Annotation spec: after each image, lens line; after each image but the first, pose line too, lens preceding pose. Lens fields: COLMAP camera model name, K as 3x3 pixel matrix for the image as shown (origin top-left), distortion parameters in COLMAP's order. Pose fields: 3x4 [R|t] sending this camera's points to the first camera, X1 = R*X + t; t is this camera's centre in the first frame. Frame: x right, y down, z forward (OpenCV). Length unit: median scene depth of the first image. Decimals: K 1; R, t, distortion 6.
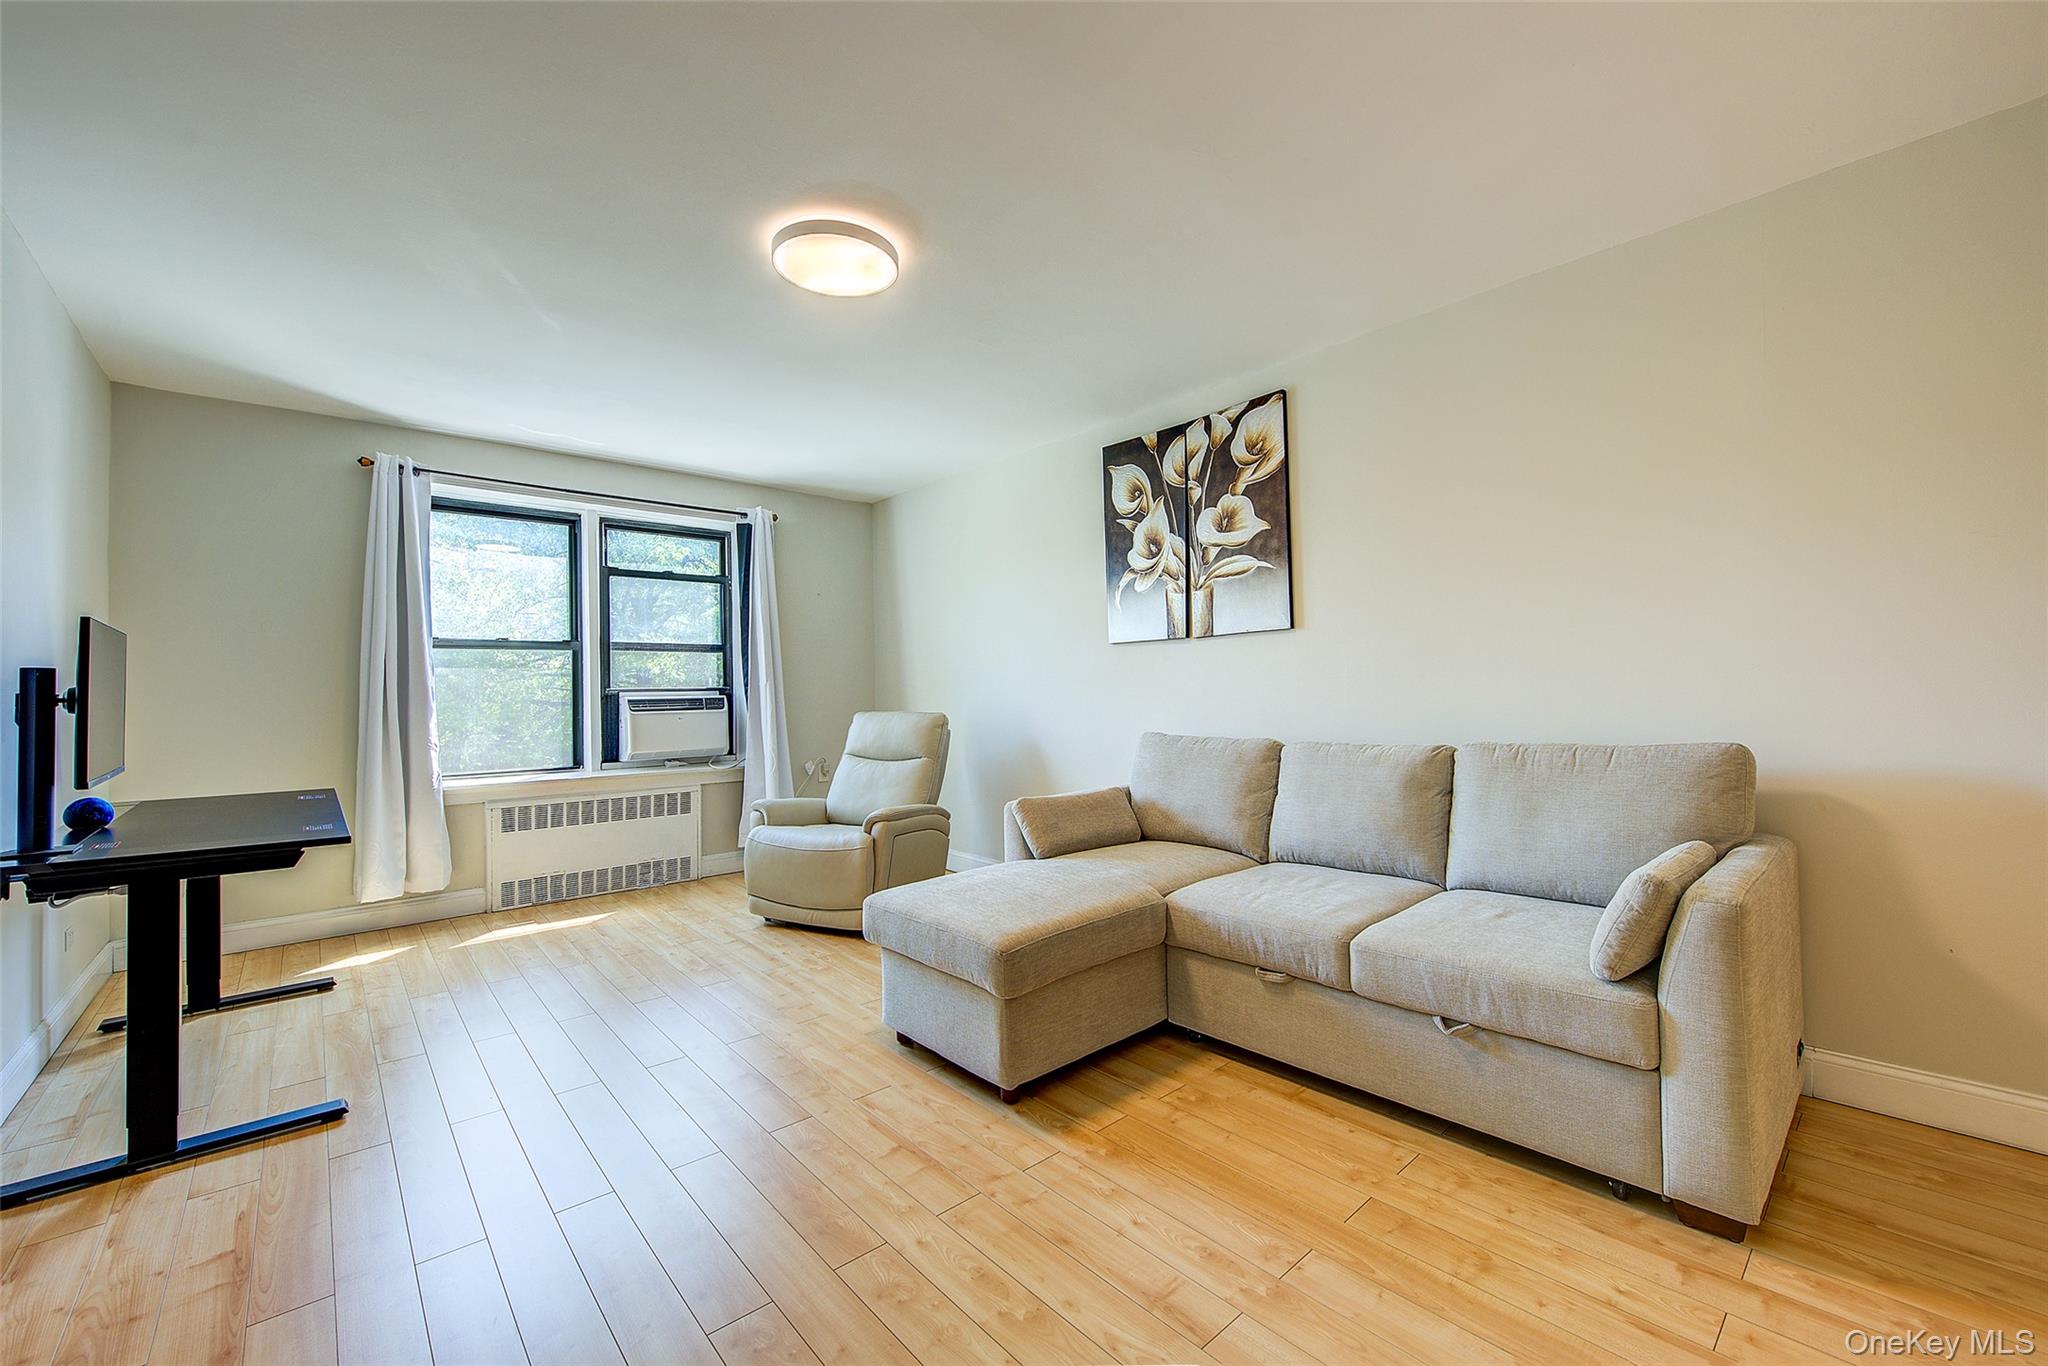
lens RADIAL K [[812.8, 0, 1028.5], [0, 812.8, 681.0], [0, 0, 1]] dist [-0.000574, -0.000805]
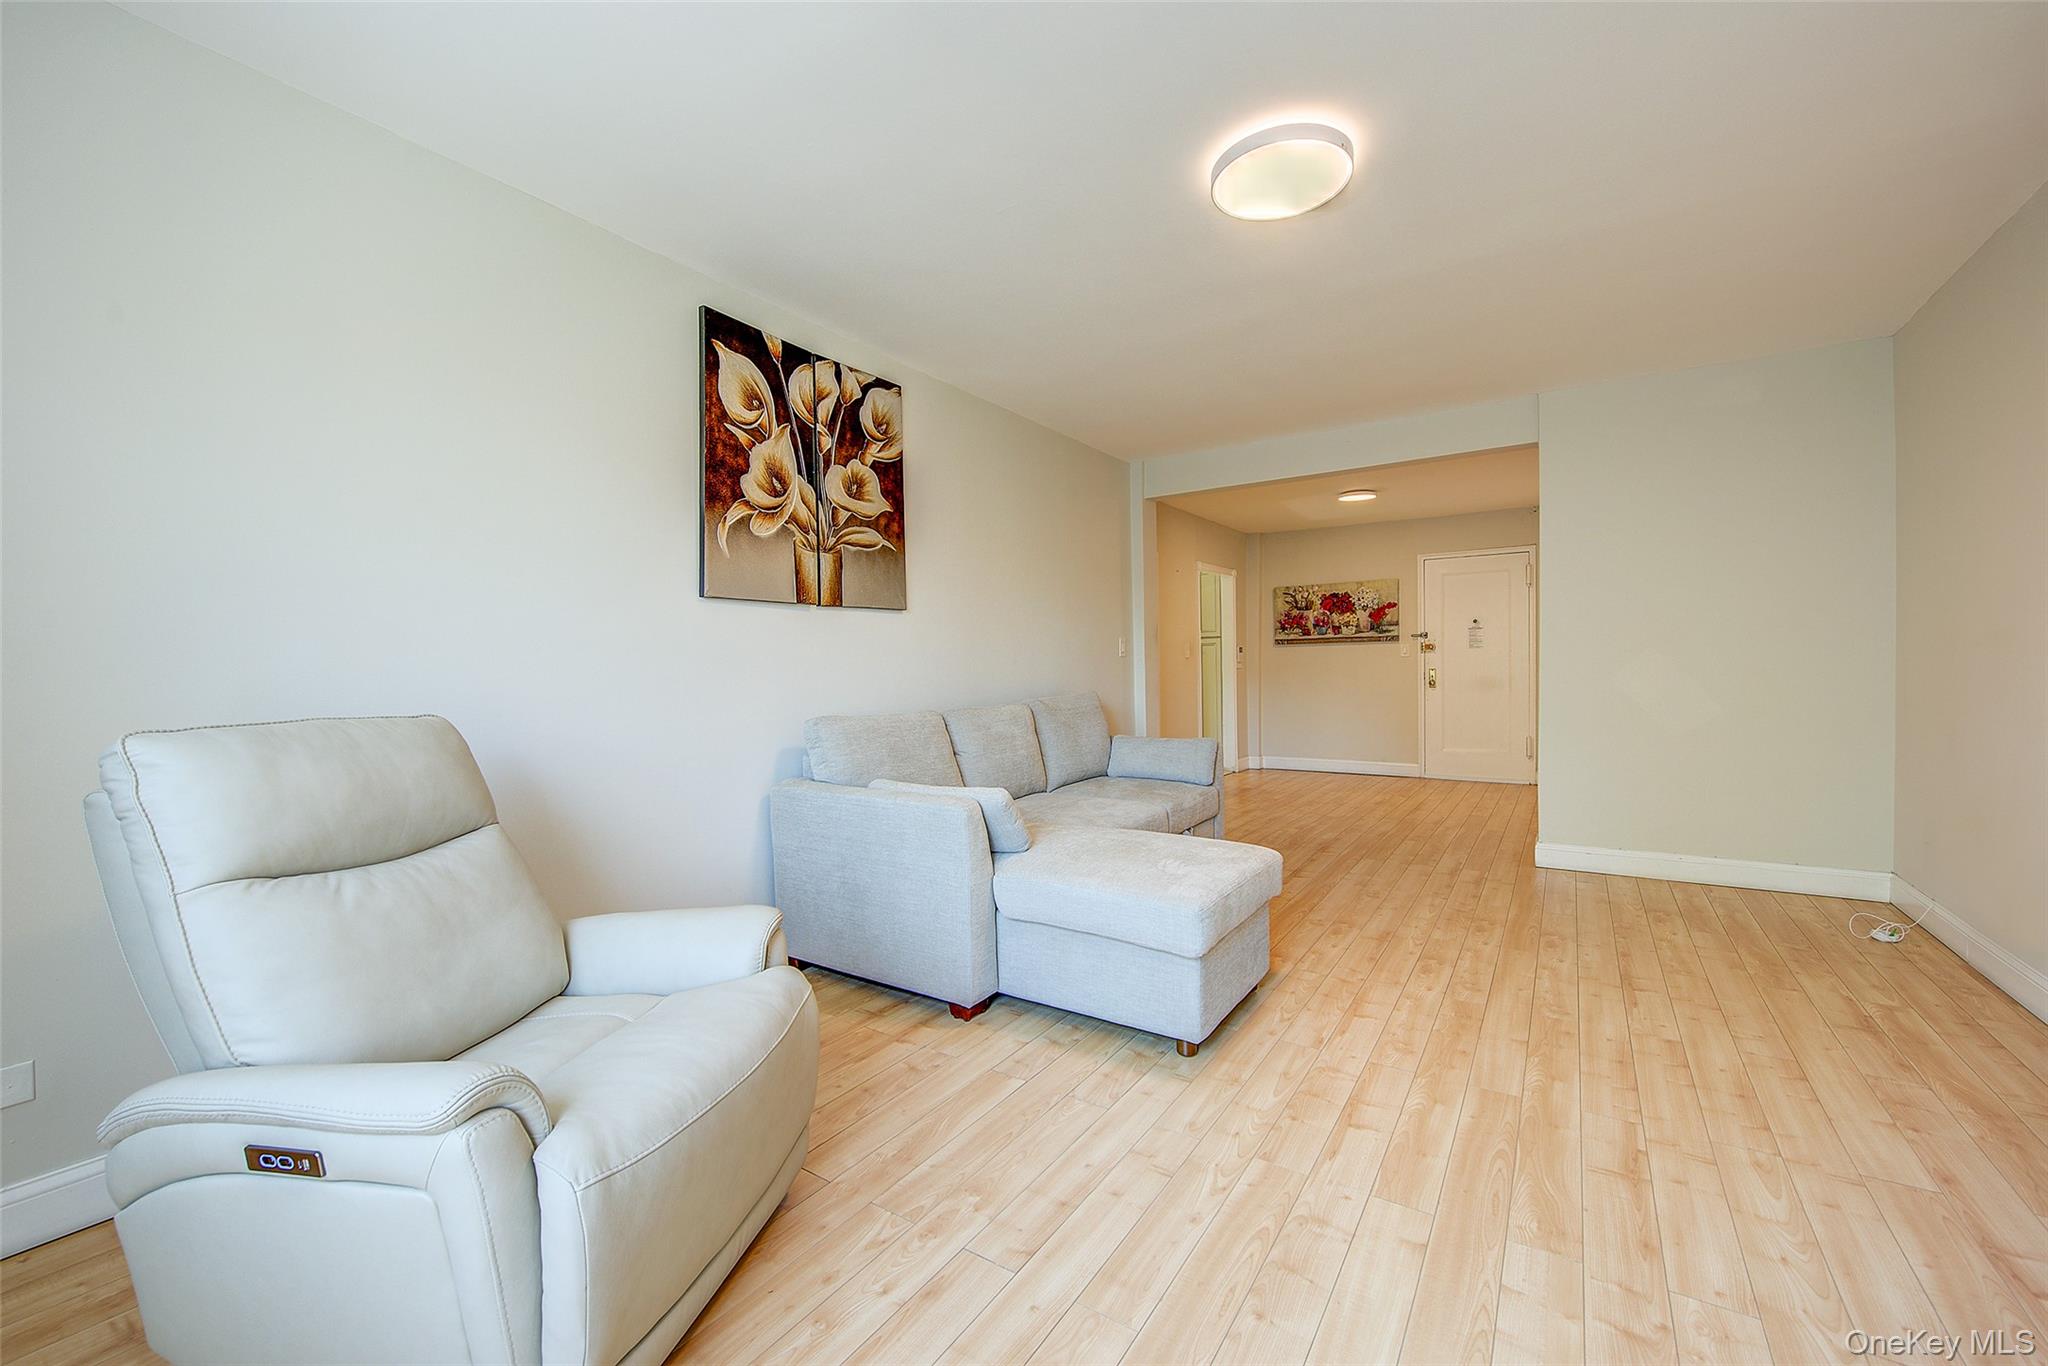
lens RADIAL K [[812.8, 0, 1030.6], [0, 812.8, 682.2], [0, 0, 1]] dist [-0.000574, -0.000805]
pose [[-0.255856, 0.003908, 0.966707, -0.659894], [0.008112, 0.999965, -0.001896, 0.030629], [-0.966681, 0.007357, -0.255879, 0.956465]]
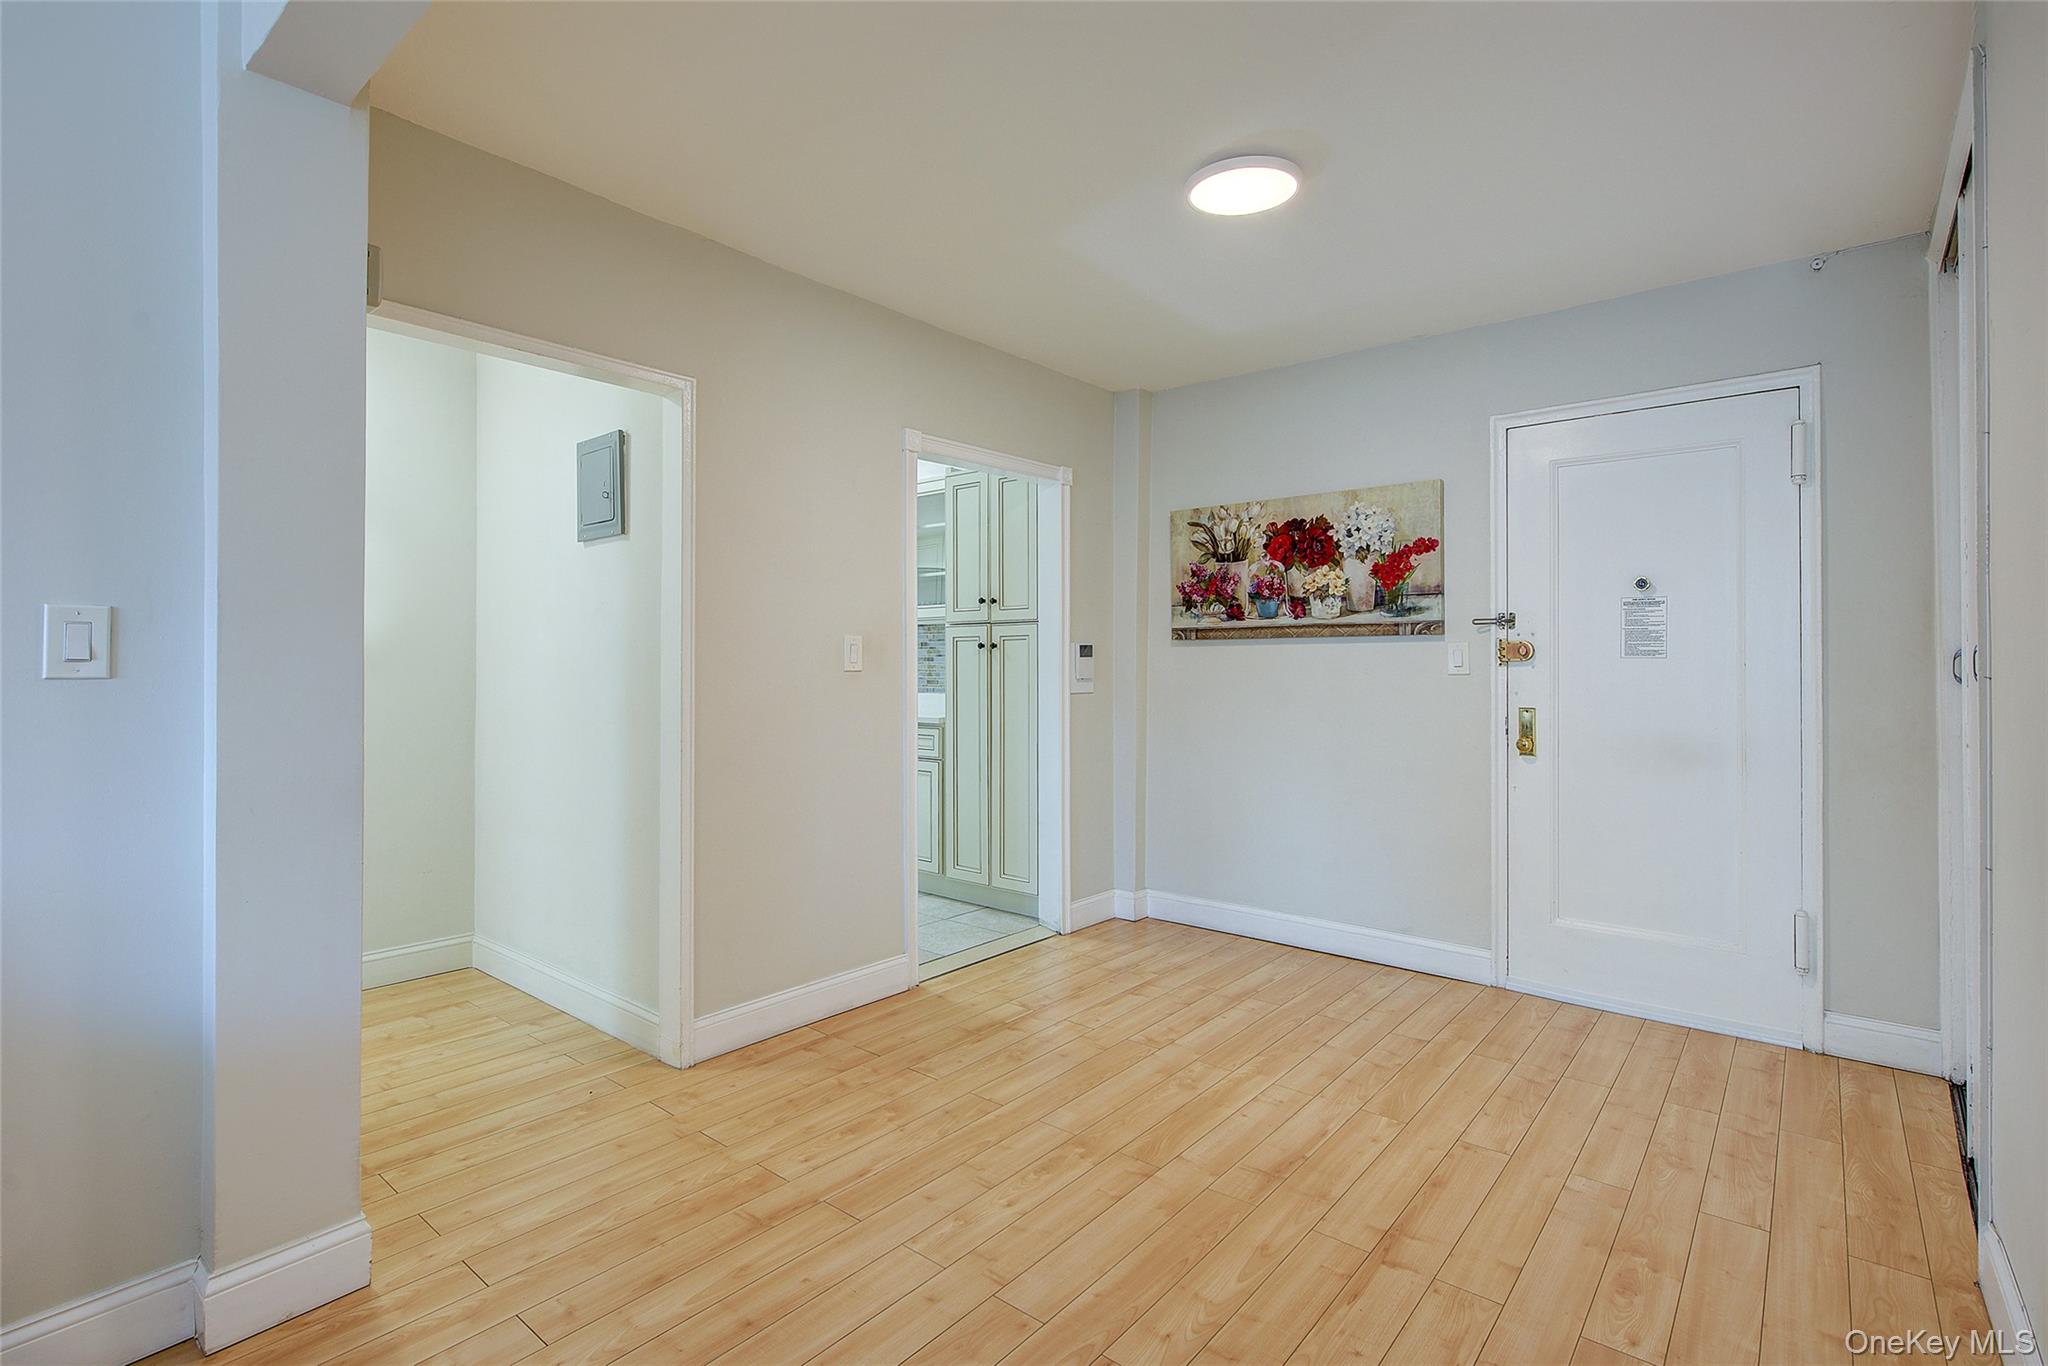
lens RADIAL K [[954.5, 0, 1026.9], [0, 954.5, 655.8], [0, 0, 1]] dist [-0.000323, -0.001964]
pose [[-0.155223, 0.025965, 0.987538, 0.188928], [-0.010449, 0.999555, -0.027923, -0.016695], [-0.987824, -0.014653, -0.154883, 0.108337]]
